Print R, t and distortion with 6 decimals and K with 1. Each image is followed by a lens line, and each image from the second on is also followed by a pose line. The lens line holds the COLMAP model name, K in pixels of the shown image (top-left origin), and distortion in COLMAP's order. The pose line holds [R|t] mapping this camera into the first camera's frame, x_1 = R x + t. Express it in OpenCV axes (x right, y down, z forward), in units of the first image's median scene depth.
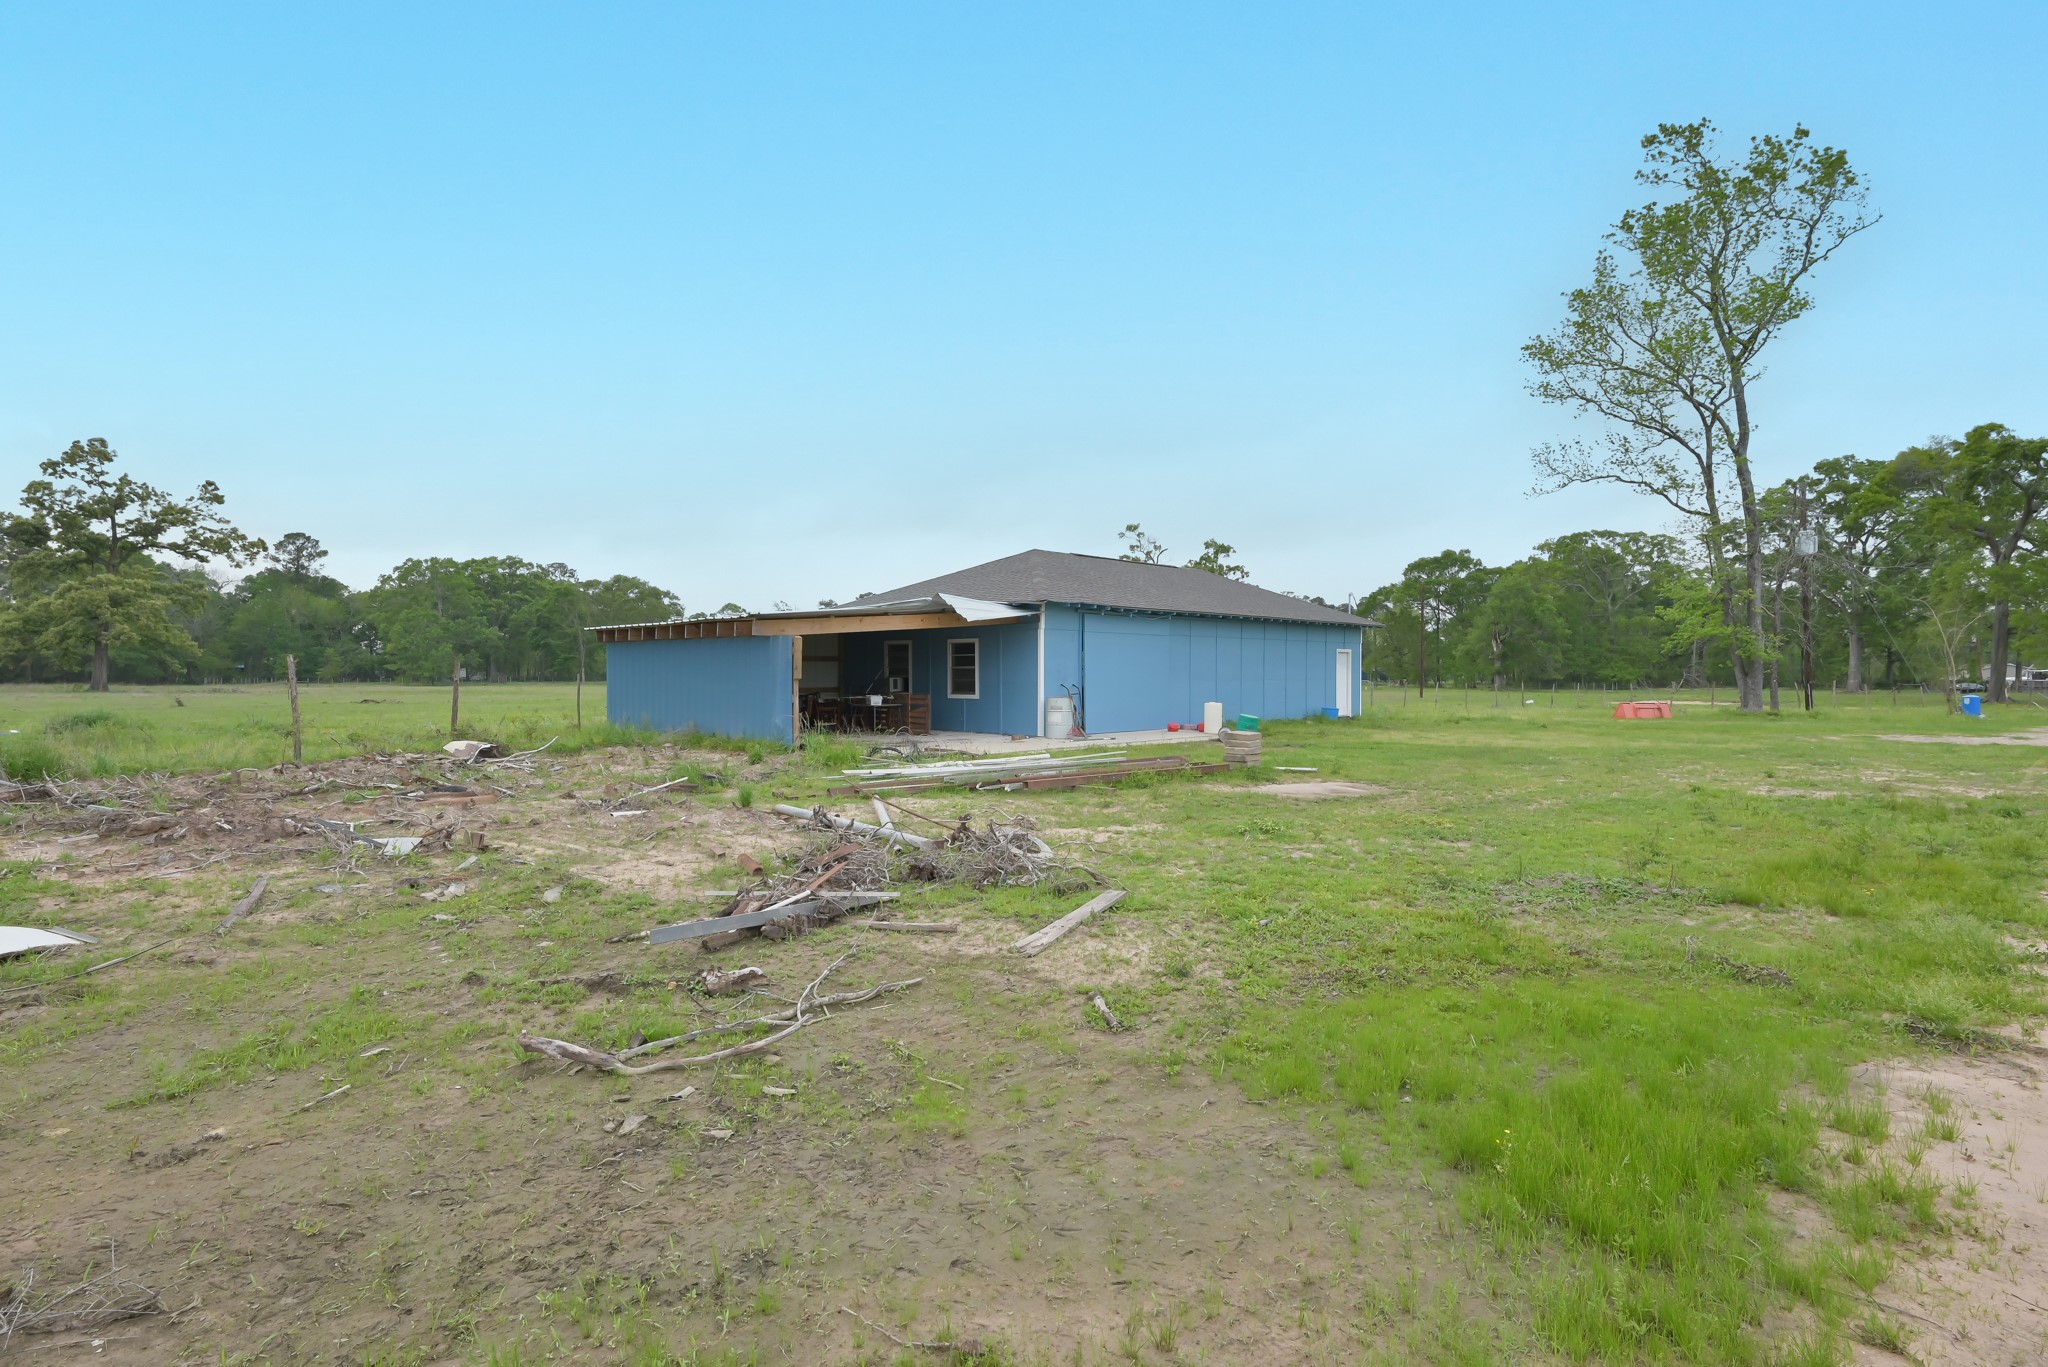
lens RADIAL K [[1019.8, 0, 1024.0], [0, 1019.8, 683.5], [0, 0, 1]] dist [-0.002077, -0.000467]
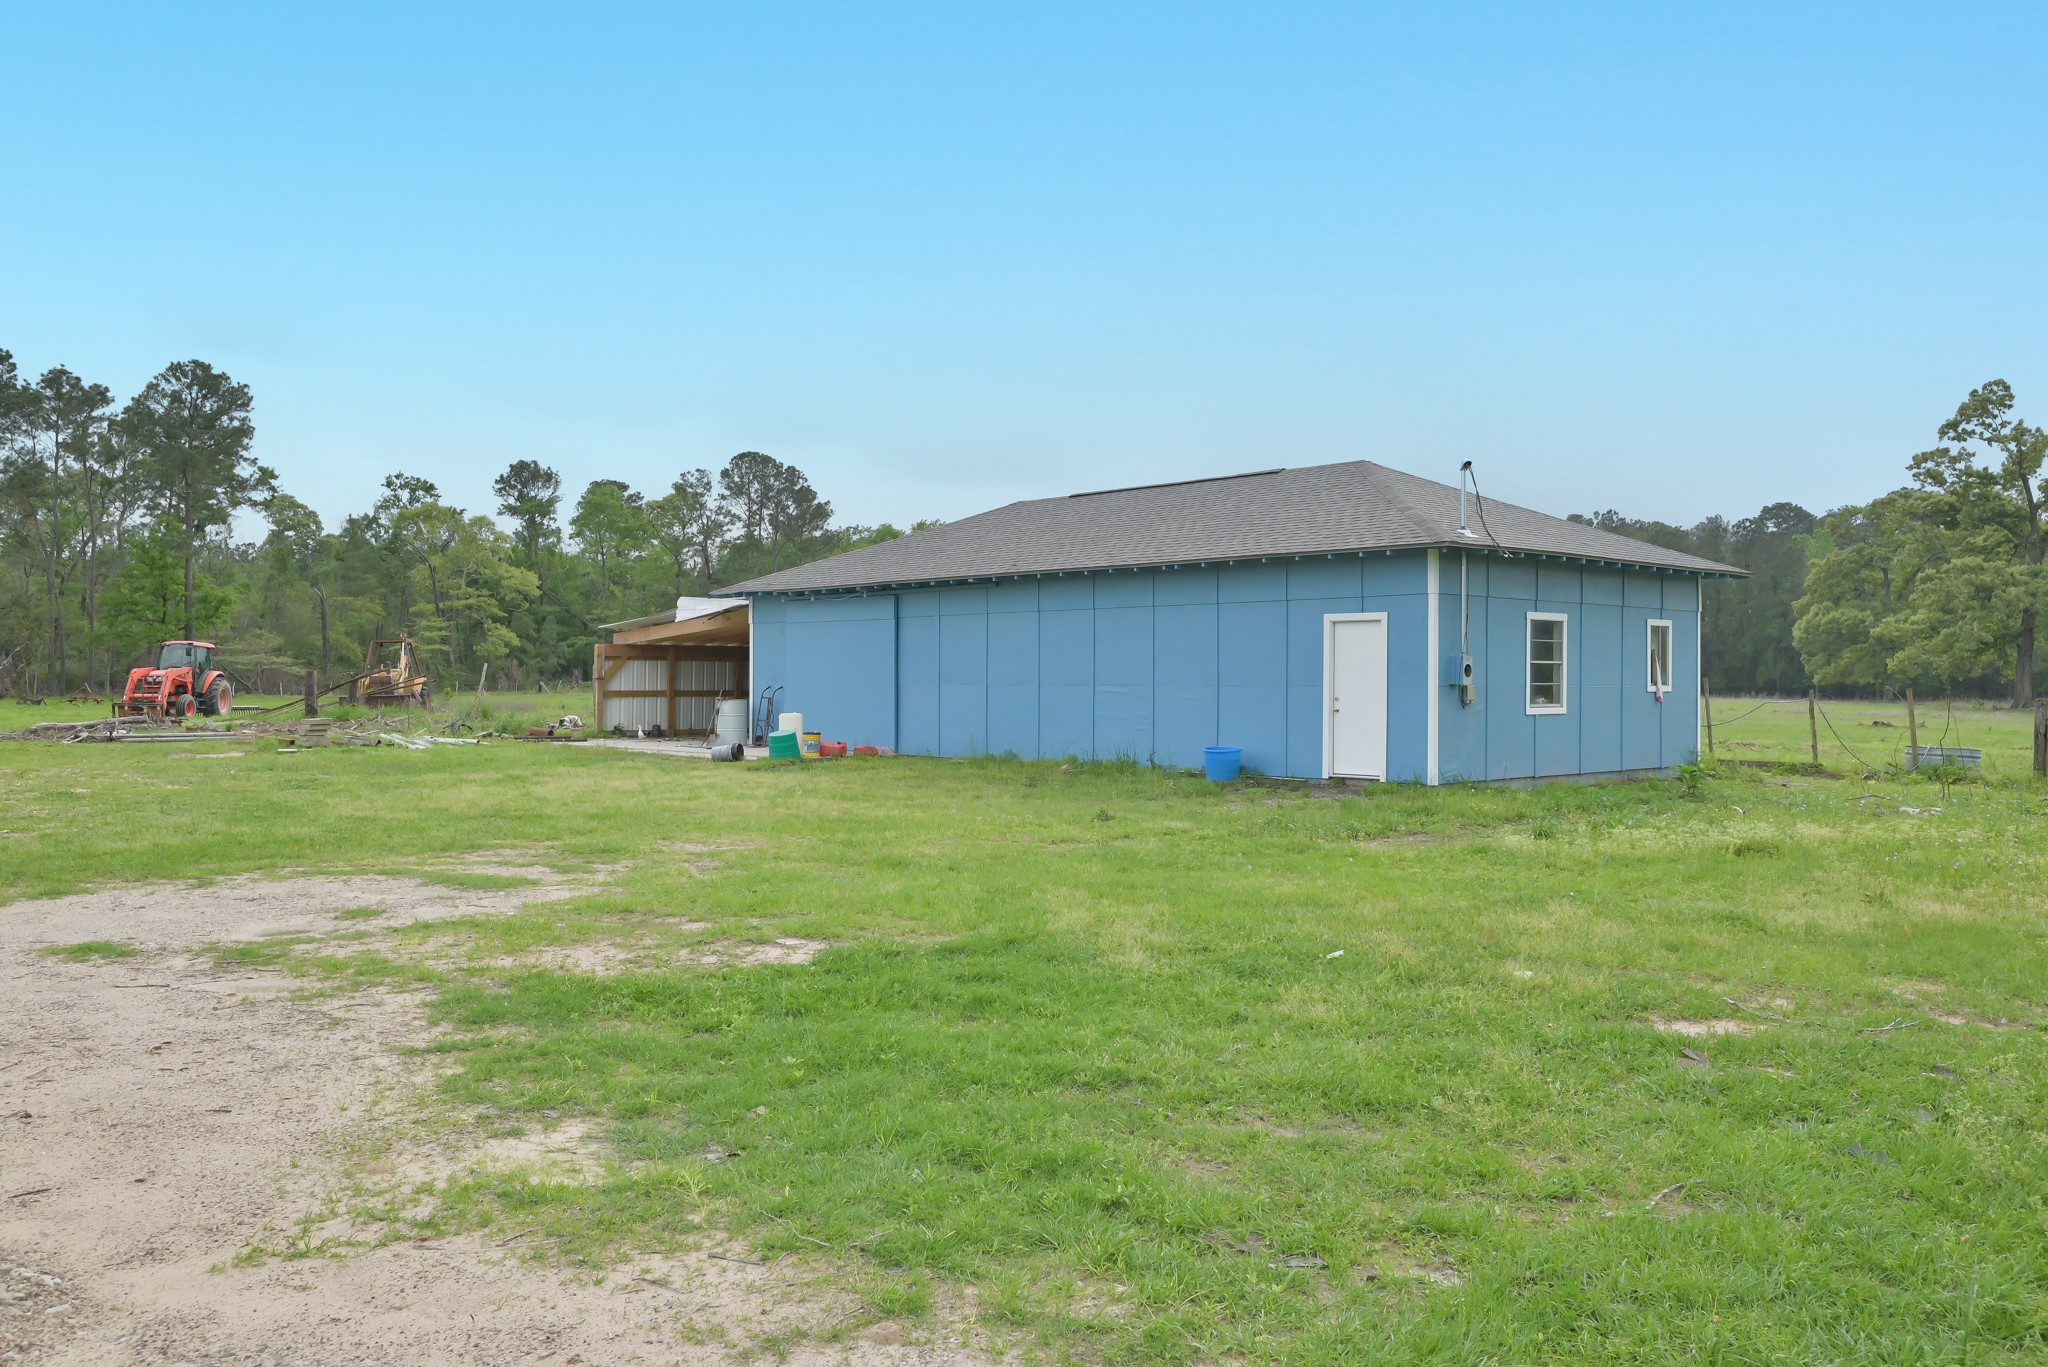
lens RADIAL K [[1644.1, 0, 1024.0], [0, 1644.1, 683.5], [0, 0, 1]] dist [0.002891, 0.001127]
pose [[-0.055540, -0.001033, -0.998456, 1.252887], [-0.015160, 0.999885, -0.000191, -0.003725], [0.998341, 0.015126, -0.055550, 1.143613]]
